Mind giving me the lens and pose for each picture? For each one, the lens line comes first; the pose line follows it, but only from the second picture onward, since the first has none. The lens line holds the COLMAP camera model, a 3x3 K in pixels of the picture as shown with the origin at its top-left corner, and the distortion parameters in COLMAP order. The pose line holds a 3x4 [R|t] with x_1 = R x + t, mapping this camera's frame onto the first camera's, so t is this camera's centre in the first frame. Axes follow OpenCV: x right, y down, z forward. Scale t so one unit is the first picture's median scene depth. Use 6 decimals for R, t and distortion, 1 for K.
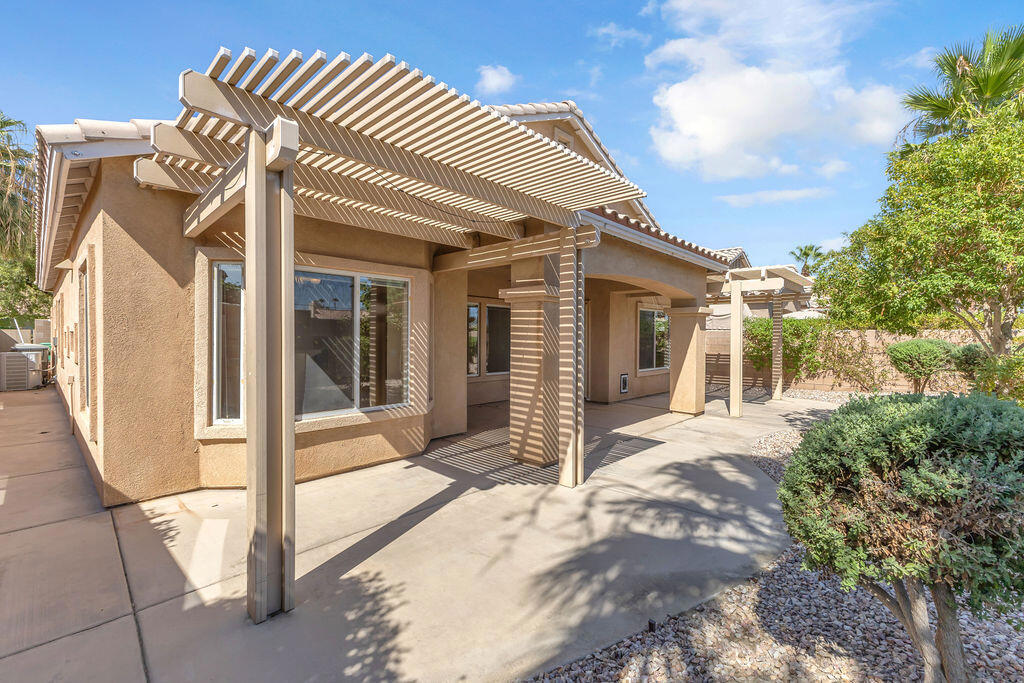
lens RADIAL K [[439.1, 0, 509.7], [0, 439.1, 339.7], [0, 0, 1]] dist [0.012201, -0.003809]
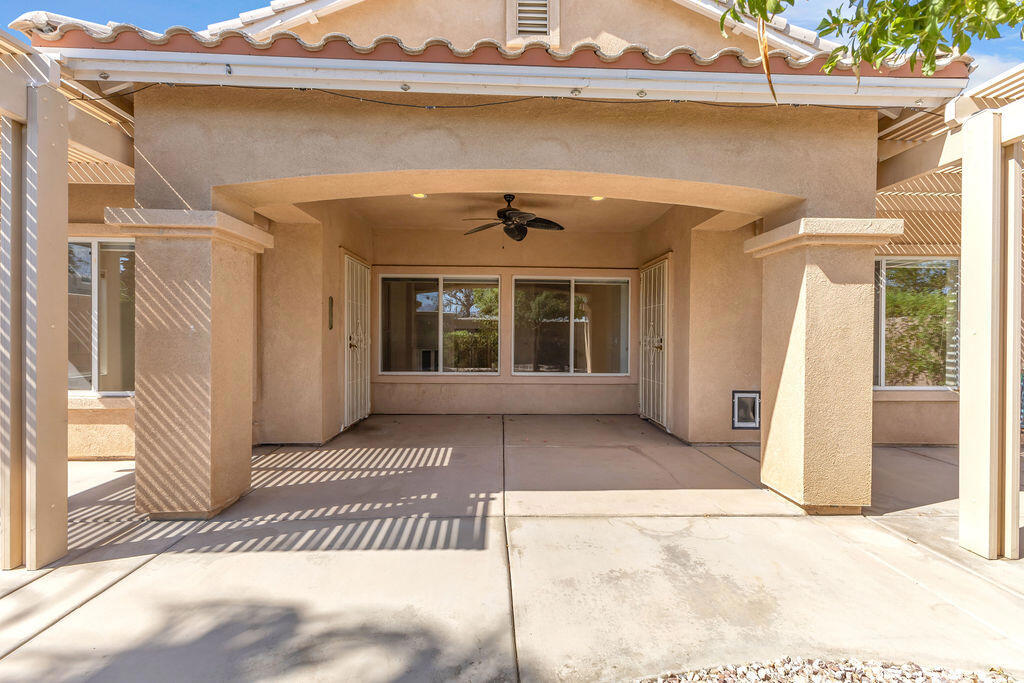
lens RADIAL K [[439.1, 0, 511.1], [0, 439.1, 342.4], [0, 0, 1]] dist [0.012201, -0.003809]
pose [[0.714553, 0.008035, -0.699535, 0.791985], [-0.008579, 0.999959, 0.002722, 0.044846], [0.699529, 0.004056, 0.714593, 0.864958]]
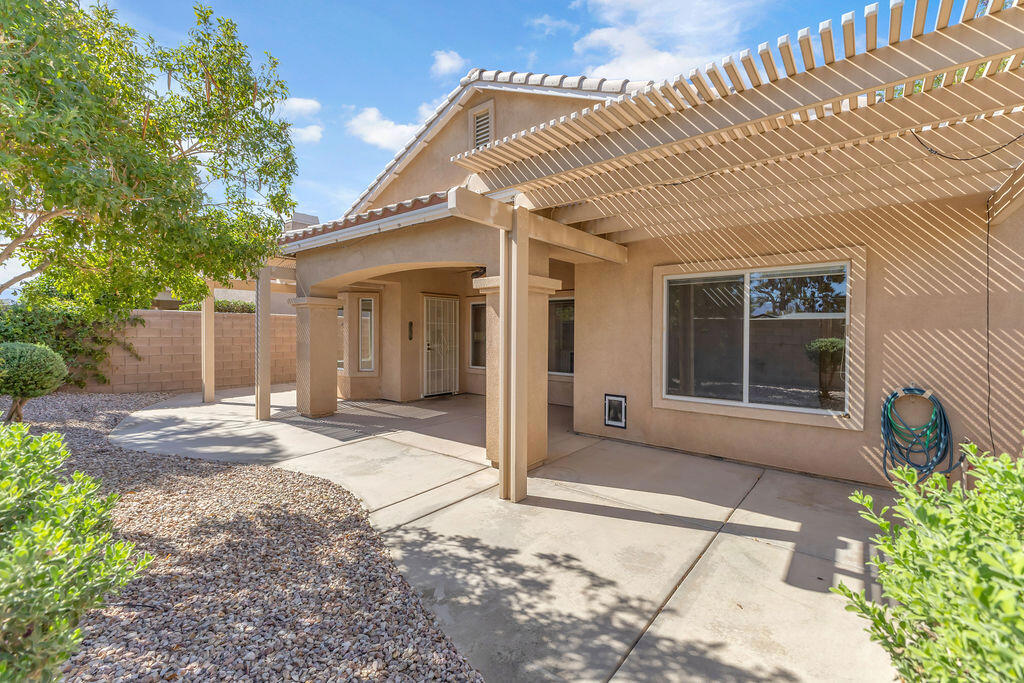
lens RADIAL K [[439.1, 0, 504.4], [0, 439.1, 336.5], [0, 0, 1]] dist [0.012201, -0.003809]
pose [[0.047499, -0.002018, -0.998869, 1.530902], [-0.013014, 0.999912, -0.002639, 0.009960], [0.998787, 0.013125, 0.047468, 1.515934]]
